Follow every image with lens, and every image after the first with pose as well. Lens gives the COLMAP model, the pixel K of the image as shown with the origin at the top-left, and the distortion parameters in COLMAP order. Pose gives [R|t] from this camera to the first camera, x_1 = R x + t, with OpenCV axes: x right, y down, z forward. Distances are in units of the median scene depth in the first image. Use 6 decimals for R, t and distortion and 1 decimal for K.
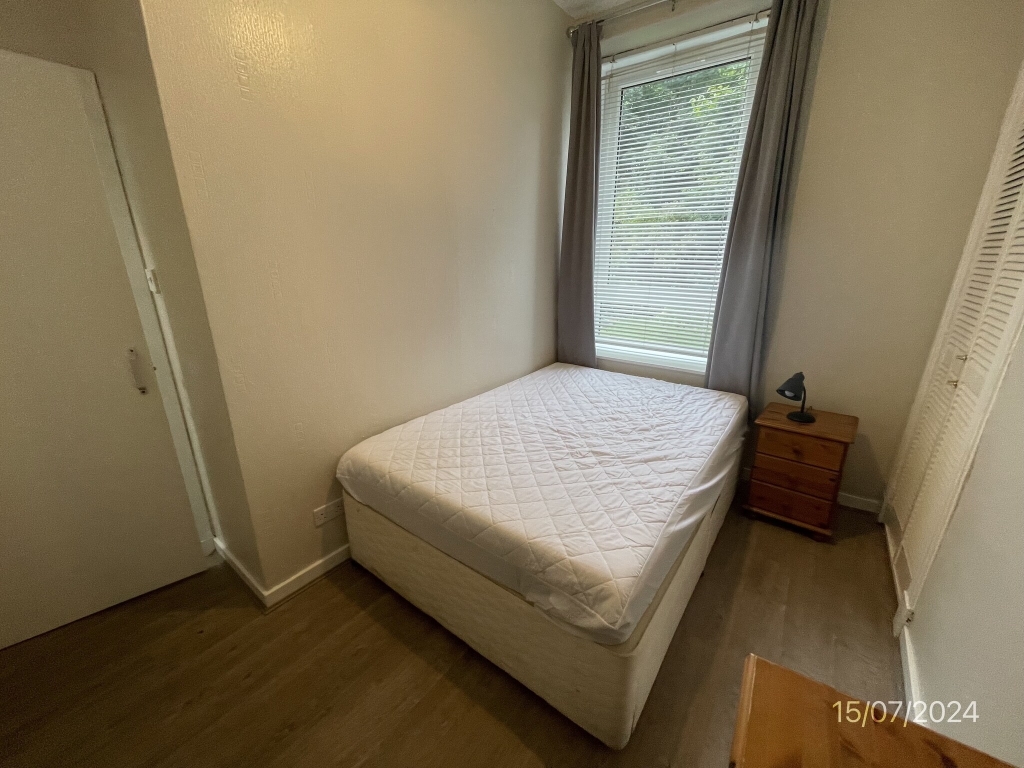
lens RADIAL K [[410.1, 0, 514.3], [0, 410.1, 385.0], [0, 0, 1]] dist [0.001623, -0.000573]
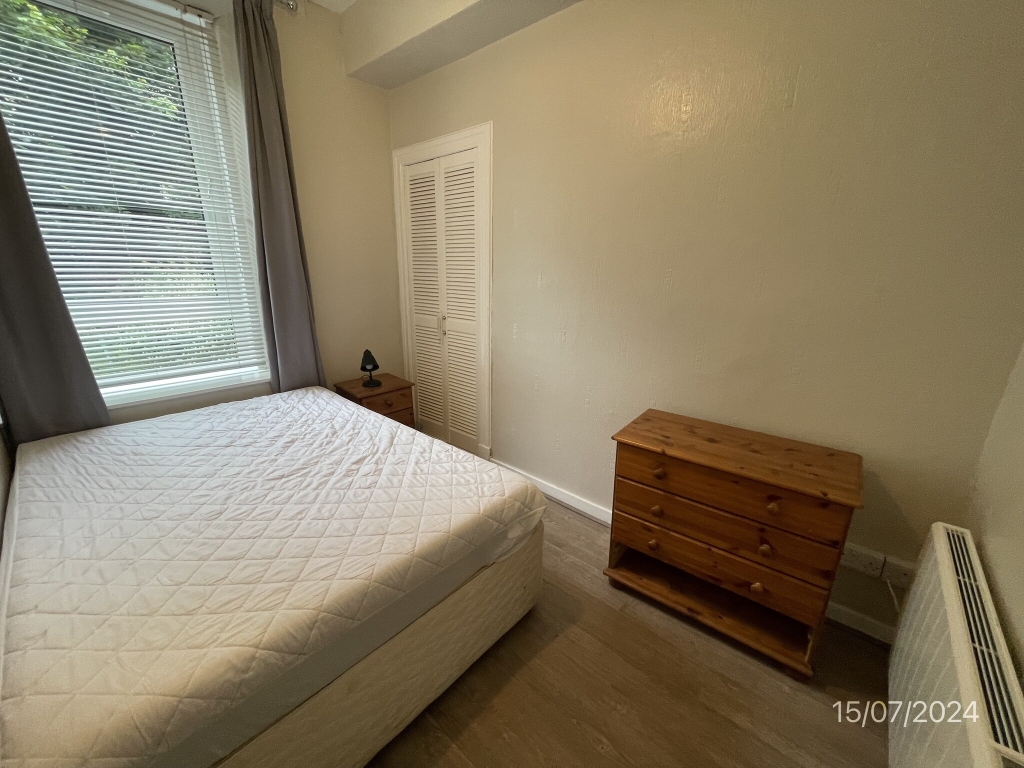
lens RADIAL K [[410.1, 0, 514.3], [0, 410.1, 385.0], [0, 0, 1]] dist [0.001623, -0.000573]
pose [[0.083160, -0.281425, 0.955973, -0.533412], [0.291853, 0.924111, 0.246657, -0.109427], [-0.952841, 0.258492, 0.158983, 0.375770]]
